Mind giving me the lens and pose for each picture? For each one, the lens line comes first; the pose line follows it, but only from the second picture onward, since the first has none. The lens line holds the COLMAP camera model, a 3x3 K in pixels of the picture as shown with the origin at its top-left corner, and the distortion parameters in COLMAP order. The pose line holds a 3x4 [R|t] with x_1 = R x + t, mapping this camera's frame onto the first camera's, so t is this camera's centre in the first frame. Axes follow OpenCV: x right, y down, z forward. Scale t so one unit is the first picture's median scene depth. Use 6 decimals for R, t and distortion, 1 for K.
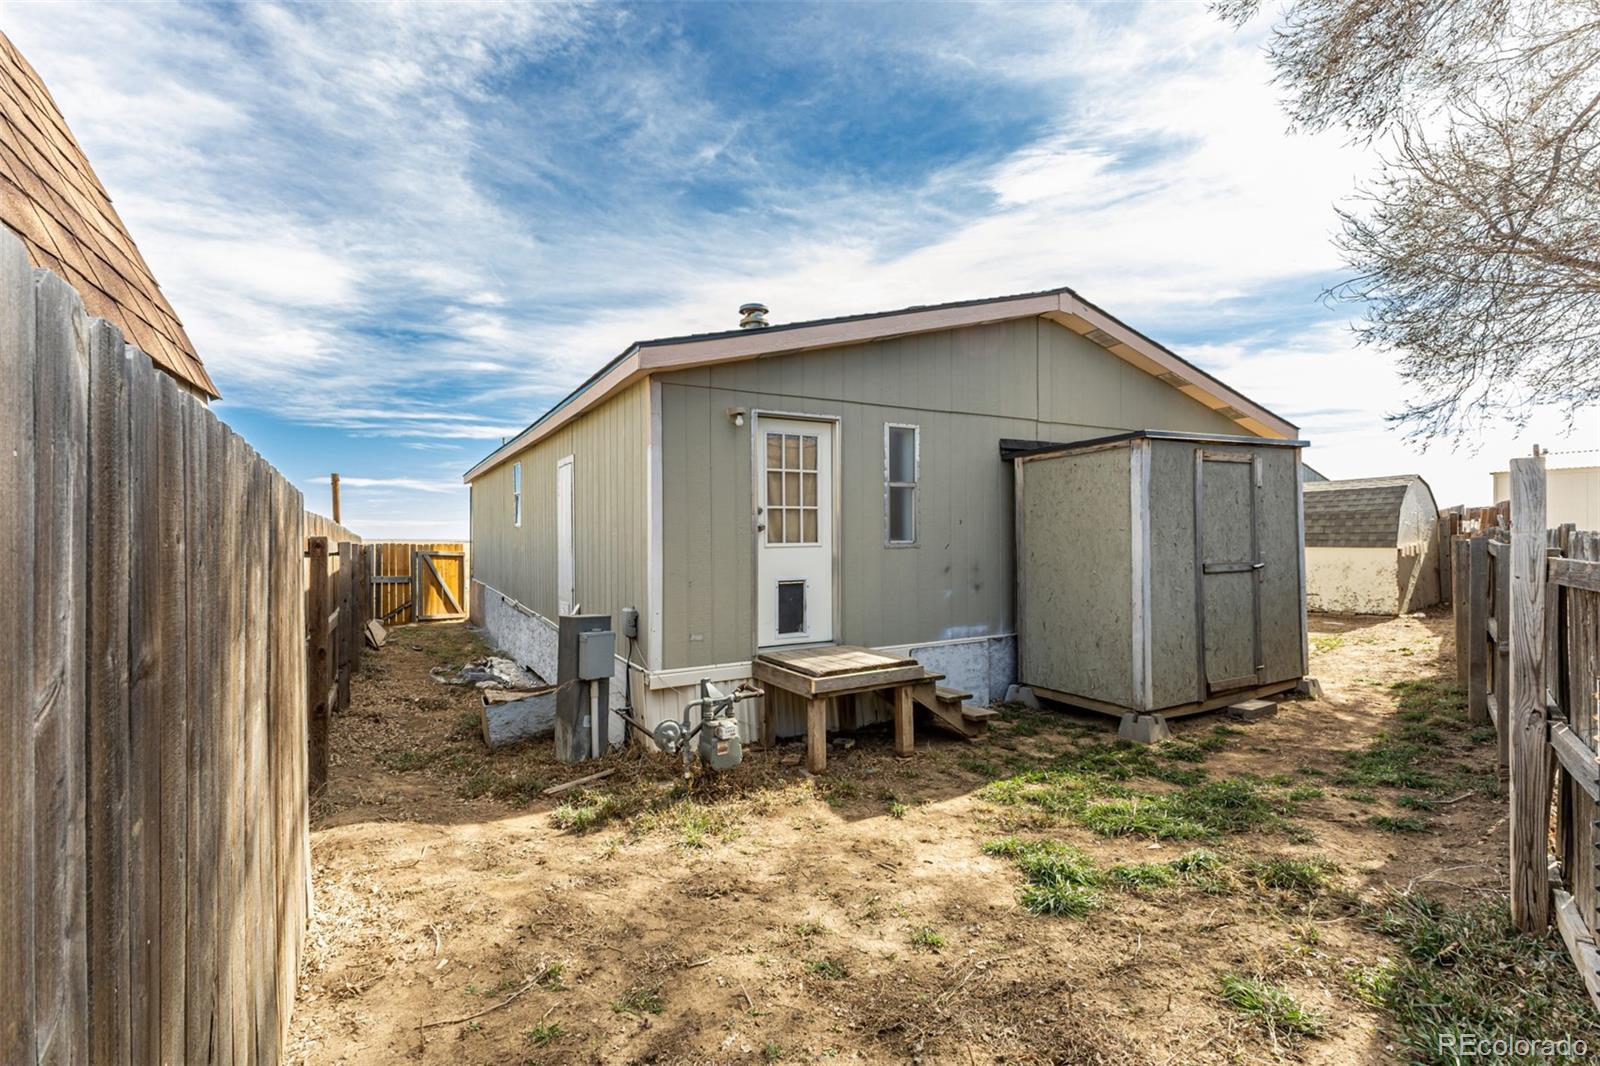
lens RADIAL K [[703.3, 0, 769.7], [0, 703.3, 537.4], [0, 0, 1]] dist [0.009964, -0.000054]
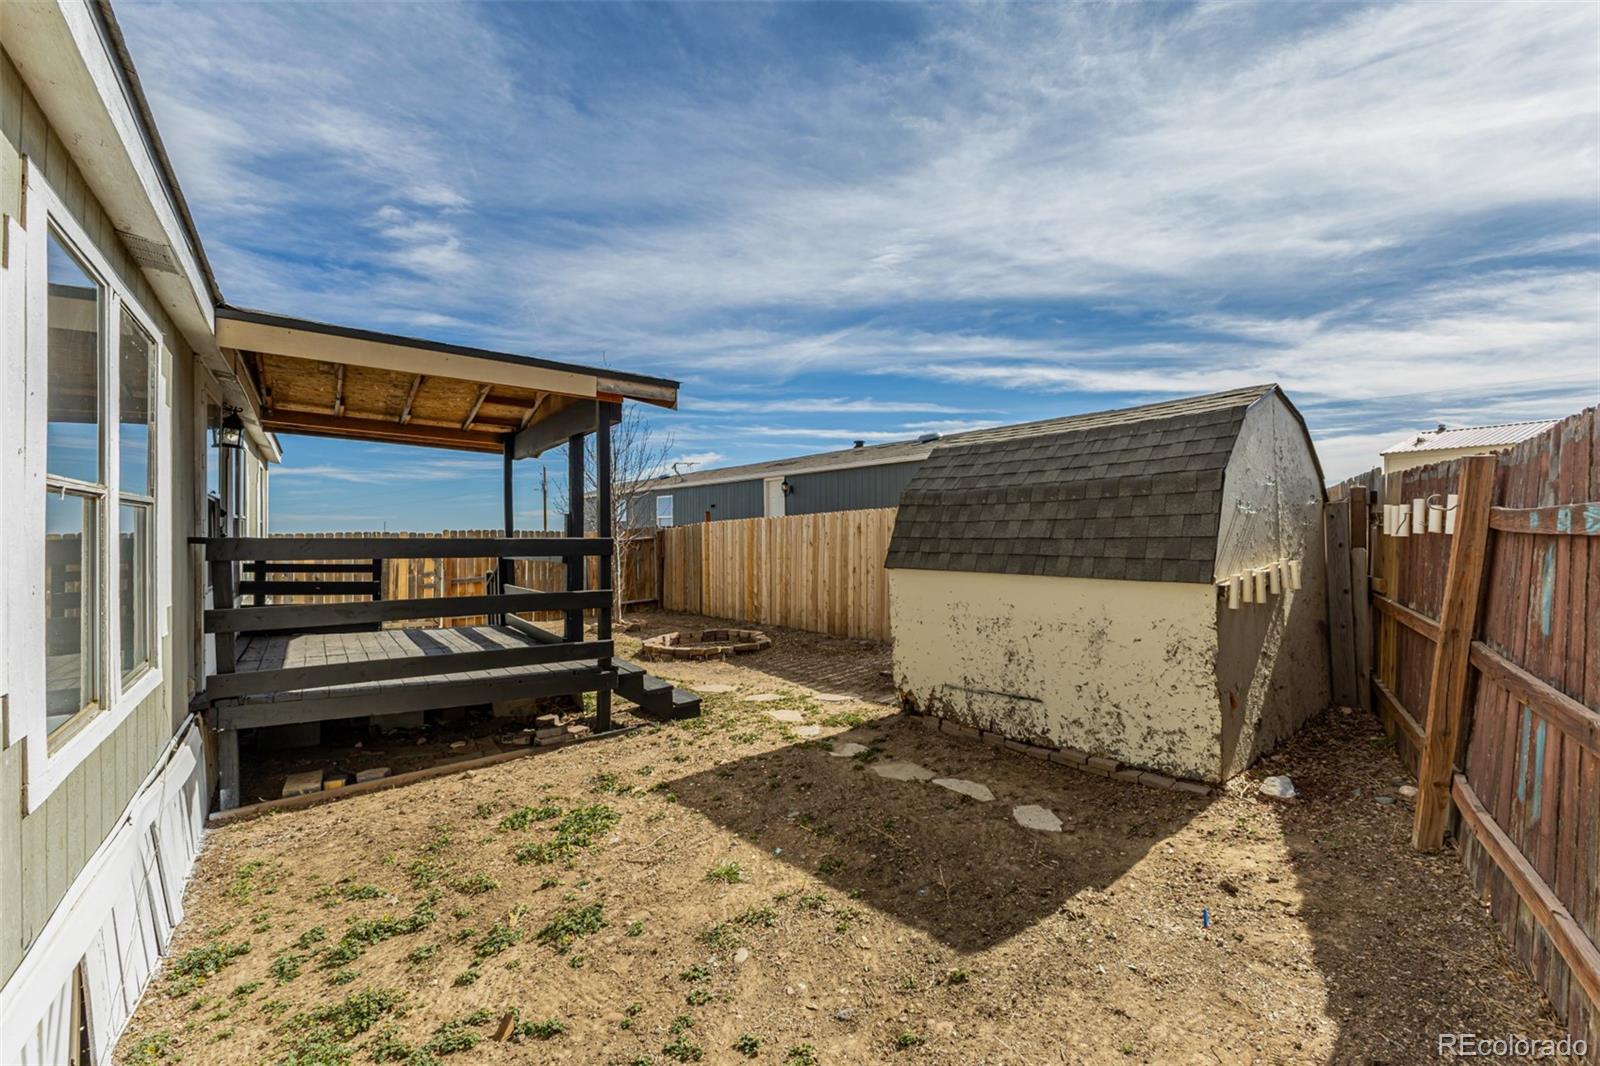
lens RADIAL K [[696.4, 0, 798.0], [0, 696.4, 529.1], [0, 0, 1]] dist [0.009975, -0.000152]
pose [[0.993803, 0.001123, 0.111154, 0.639854], [-0.000020, 0.999951, -0.009920, -0.007738], [-0.111160, 0.009856, 0.993754, 0.680052]]
